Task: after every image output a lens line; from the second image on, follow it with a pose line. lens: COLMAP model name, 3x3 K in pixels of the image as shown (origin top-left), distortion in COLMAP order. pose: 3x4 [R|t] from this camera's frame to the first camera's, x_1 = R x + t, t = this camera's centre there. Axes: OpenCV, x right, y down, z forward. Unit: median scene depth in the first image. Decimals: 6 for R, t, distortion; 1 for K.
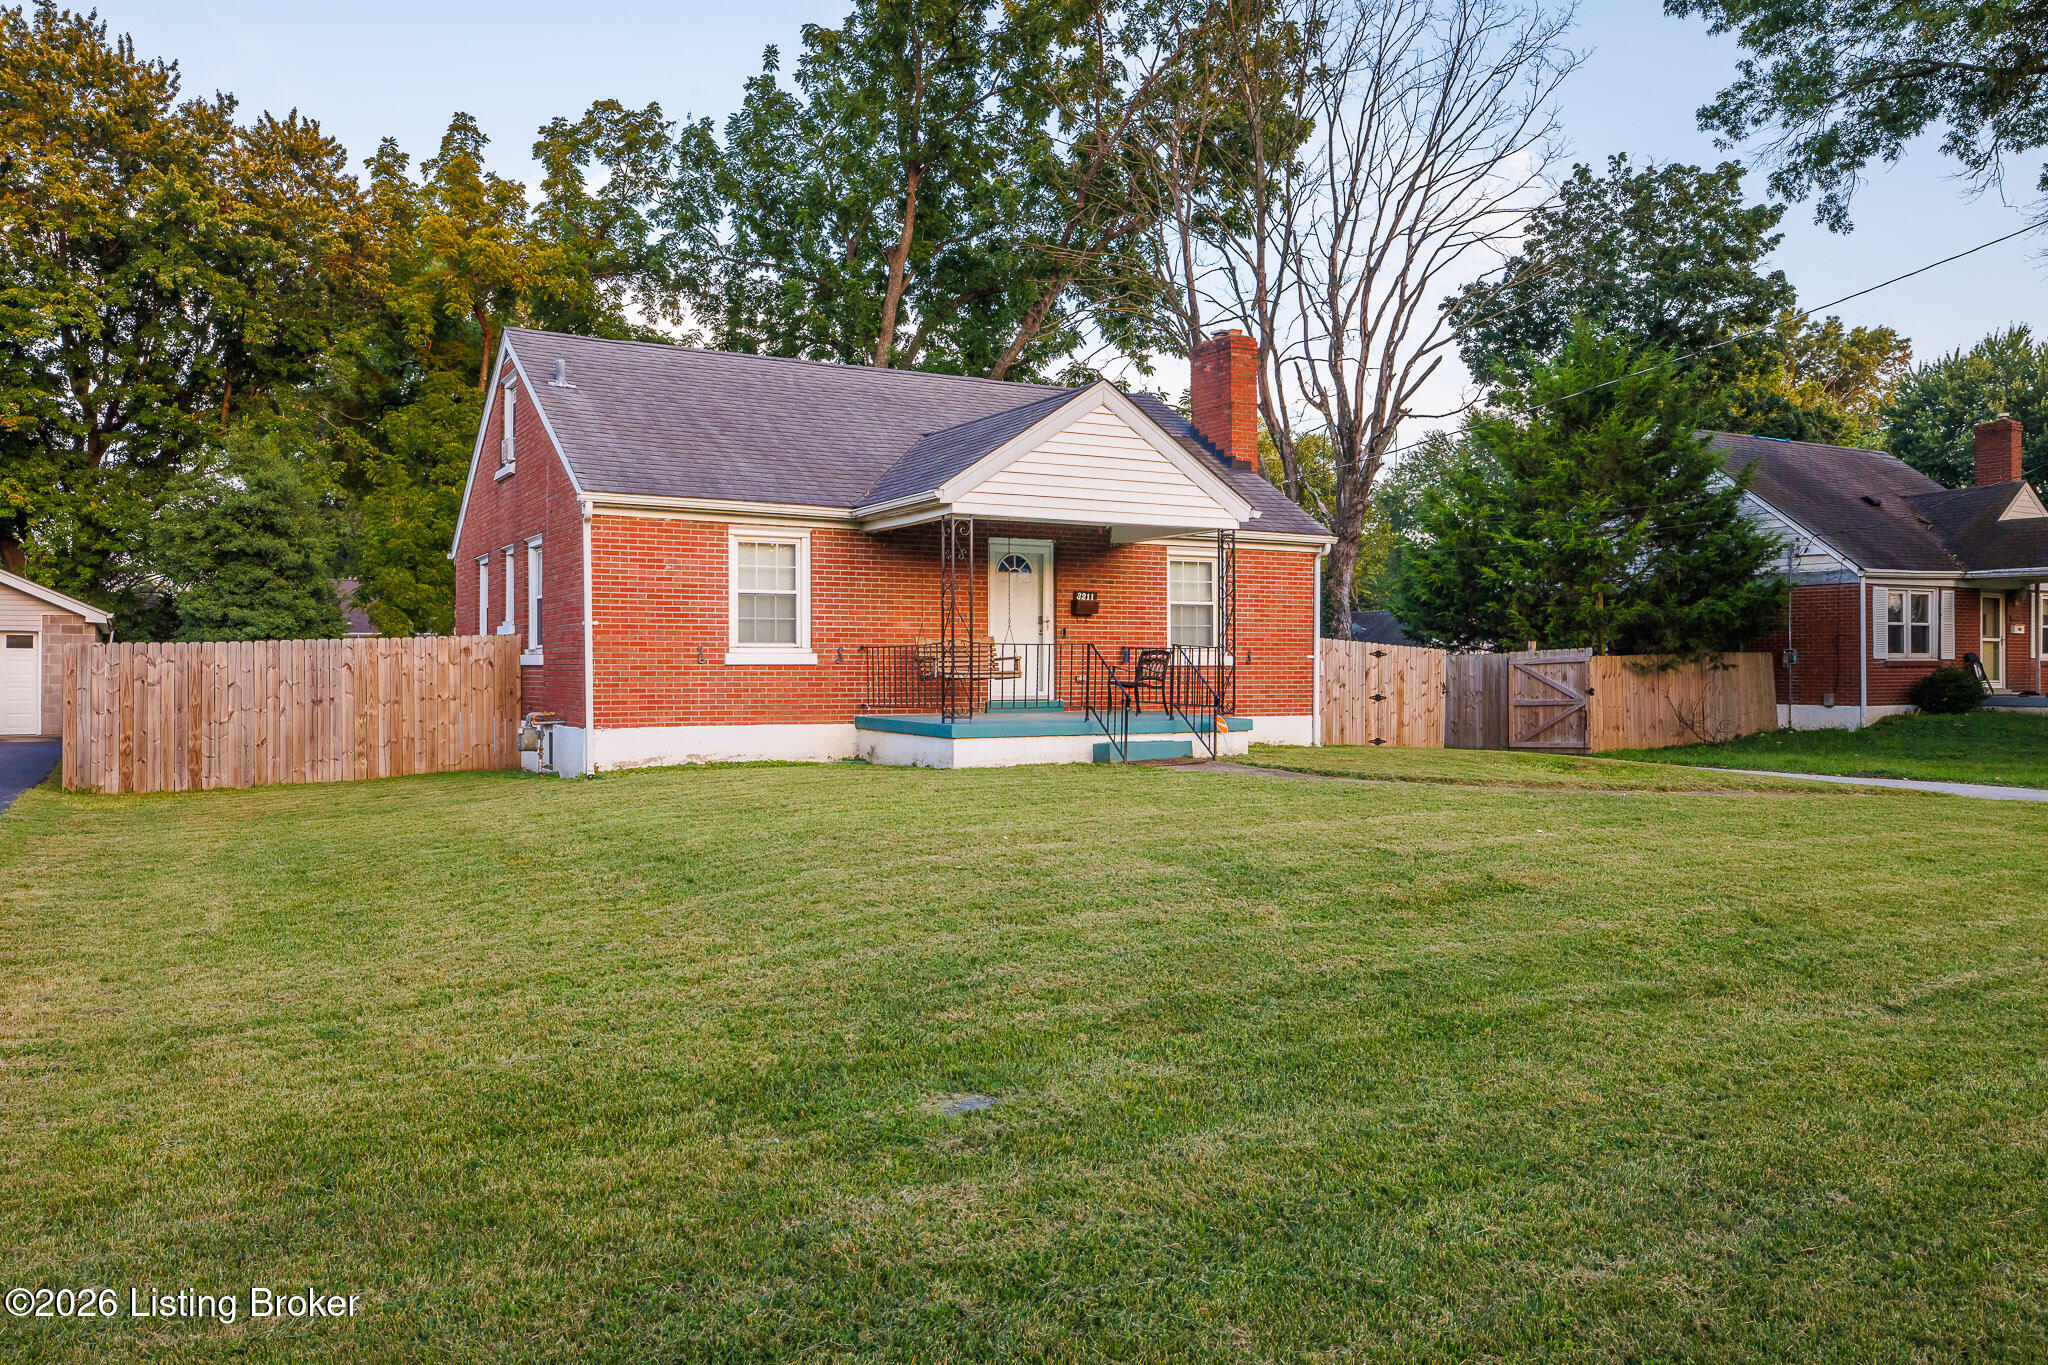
lens RADIAL K [[1490.1, 0, 1005.8], [0, 1490.1, 667.5], [0, 0, 1]] dist [0.003208, 0.002948]
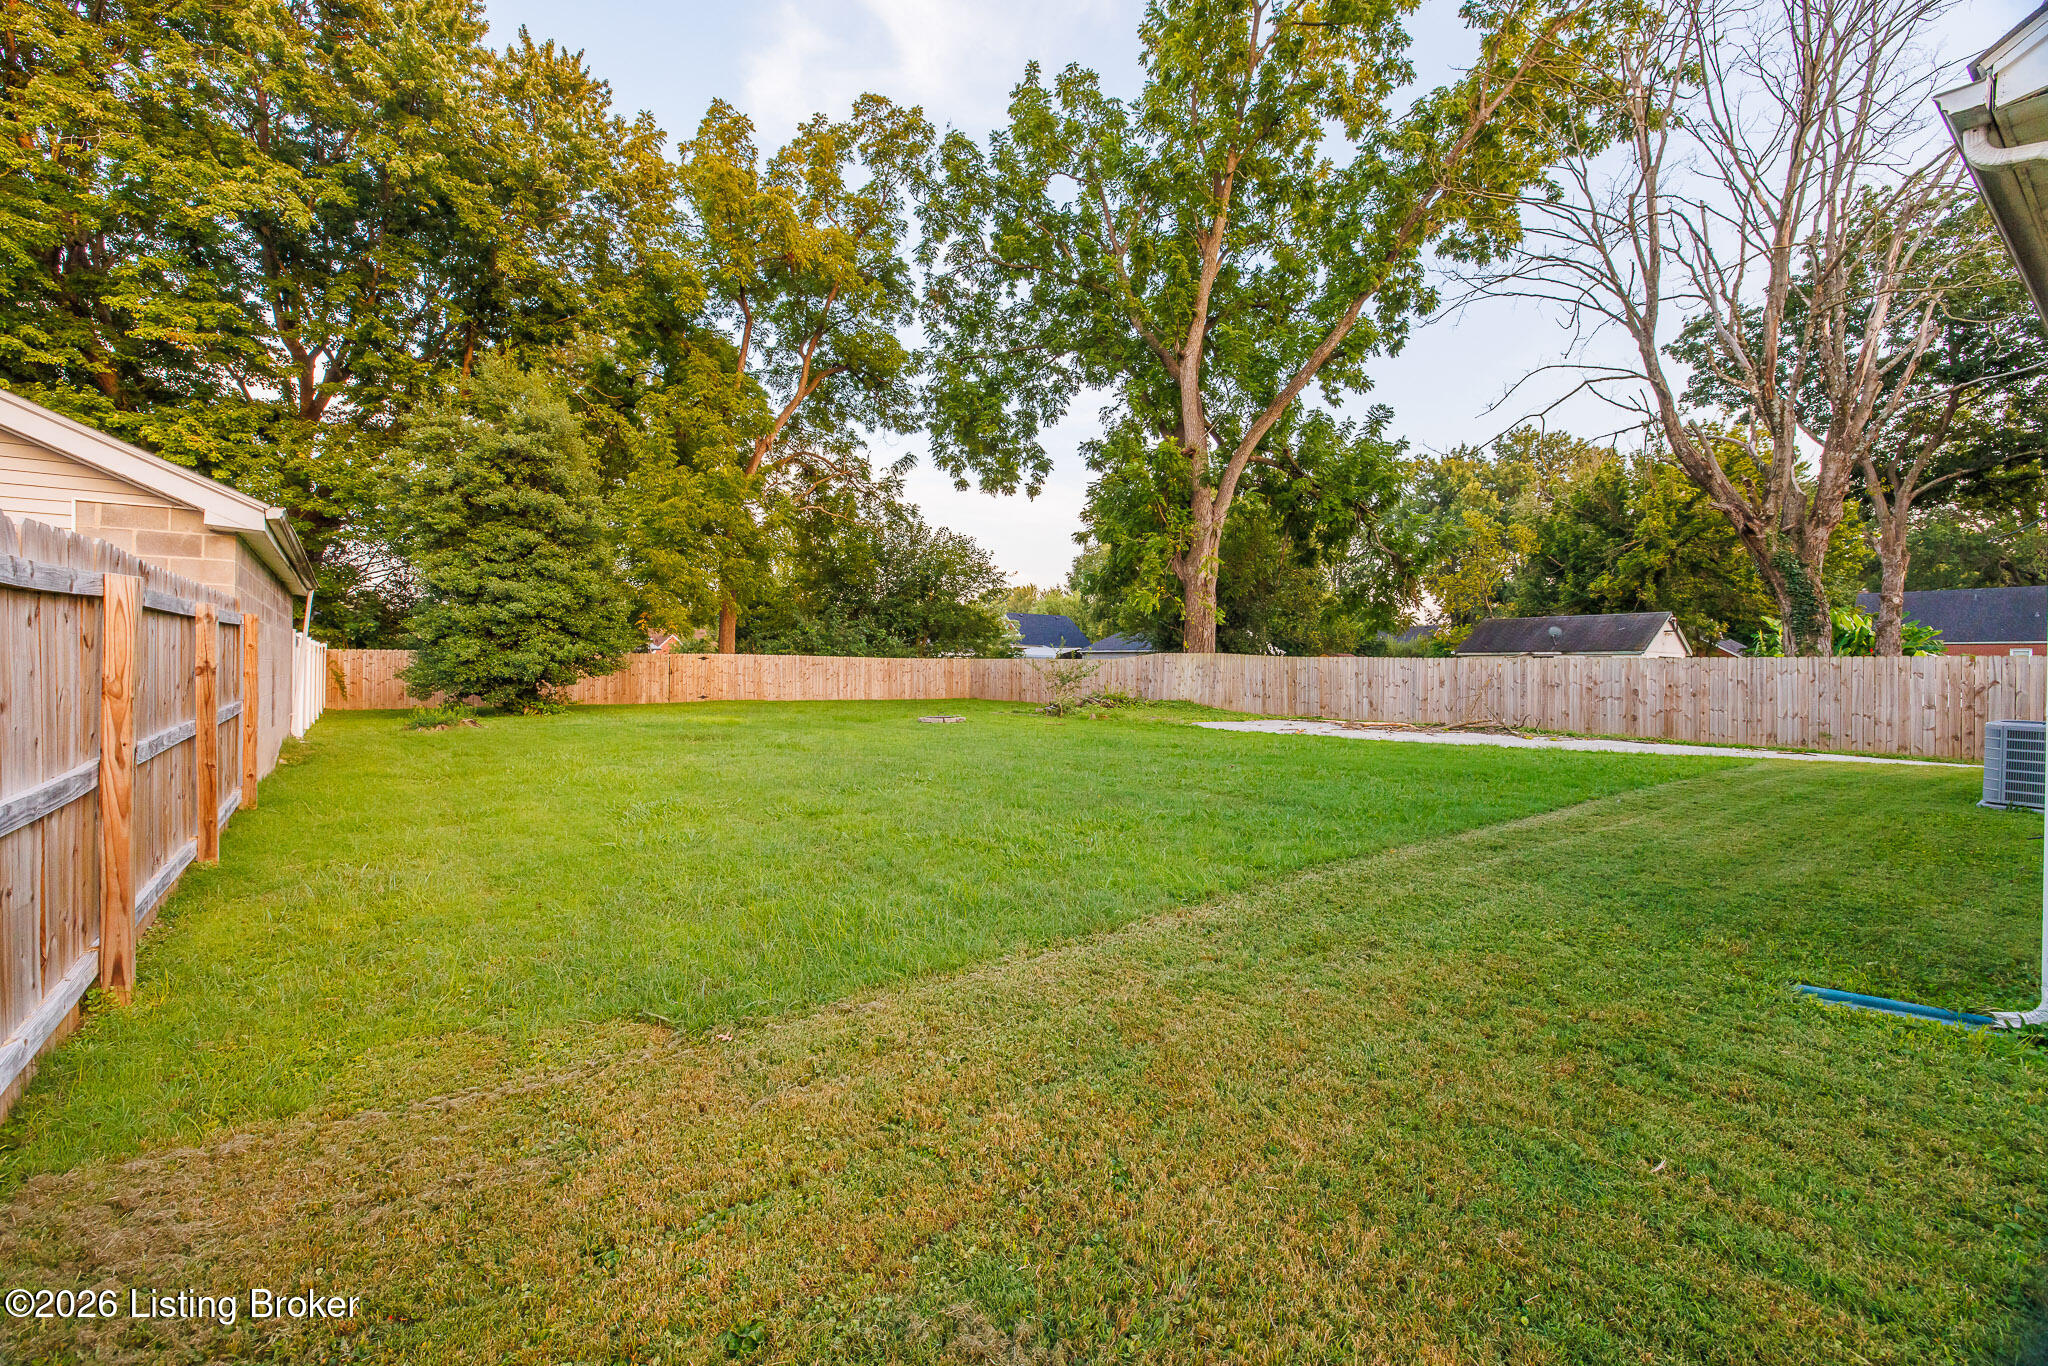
lens RADIAL K [[856.9, 0, 1037.5], [0, 856.9, 672.3], [0, 0, 1]] dist [-0.003322, -0.000578]
pose [[0.990258, 0.006209, 0.139106, -0.291003], [-0.007519, 0.999932, 0.008894, 0.003404], [-0.139041, -0.009854, 0.990238, 0.504991]]
